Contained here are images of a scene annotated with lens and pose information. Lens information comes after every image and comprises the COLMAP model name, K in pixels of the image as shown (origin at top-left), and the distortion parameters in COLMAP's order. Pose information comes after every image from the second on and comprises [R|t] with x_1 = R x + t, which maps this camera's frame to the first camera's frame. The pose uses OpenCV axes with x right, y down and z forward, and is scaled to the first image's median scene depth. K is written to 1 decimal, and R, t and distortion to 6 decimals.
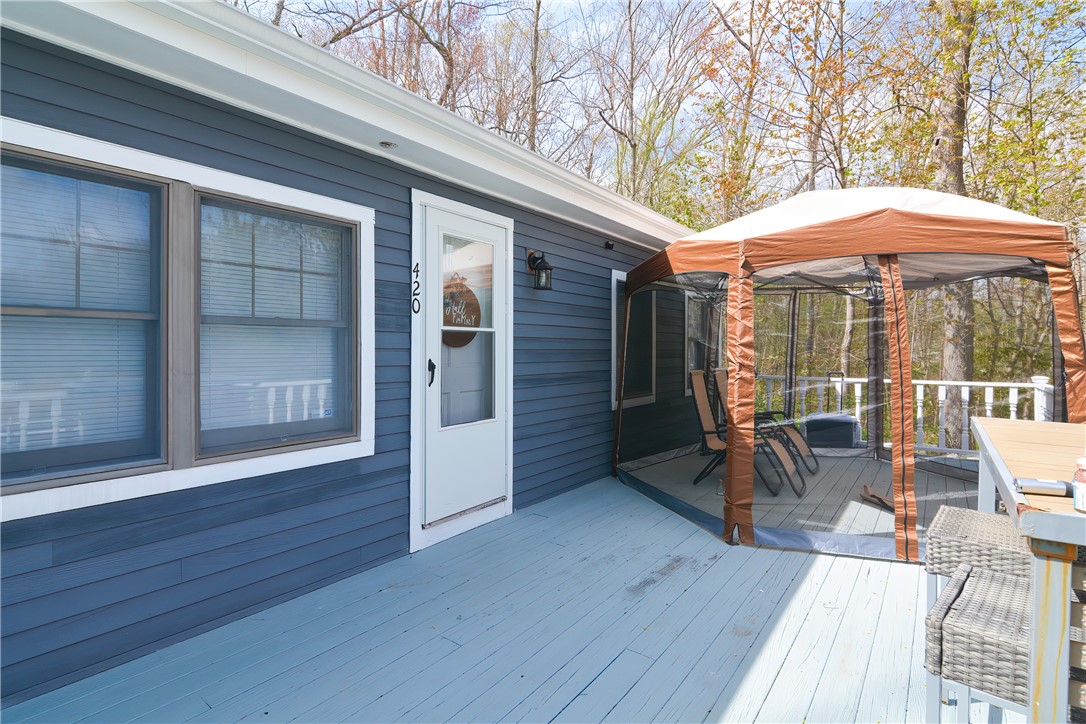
lens RADIAL K [[532.6, 0, 548.7], [0, 532.6, 352.9], [0, 0, 1]] dist [-0.004176, -0.003019]
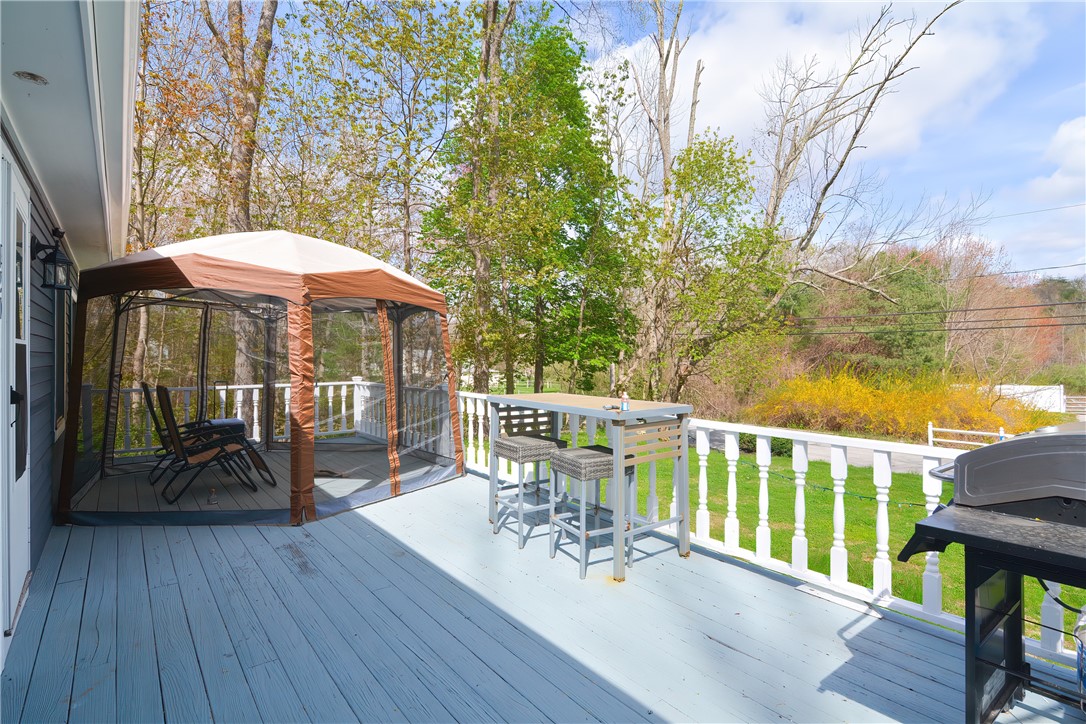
lens RADIAL K [[532.6, 0, 538.4], [0, 532.6, 356.4], [0, 0, 1]] dist [-0.004176, -0.003019]
pose [[0.252098, -0.006991, 0.967676, -0.687746], [0.011302, 0.999927, 0.004280, -0.022533], [-0.967636, 0.009858, 0.252159, 0.168969]]
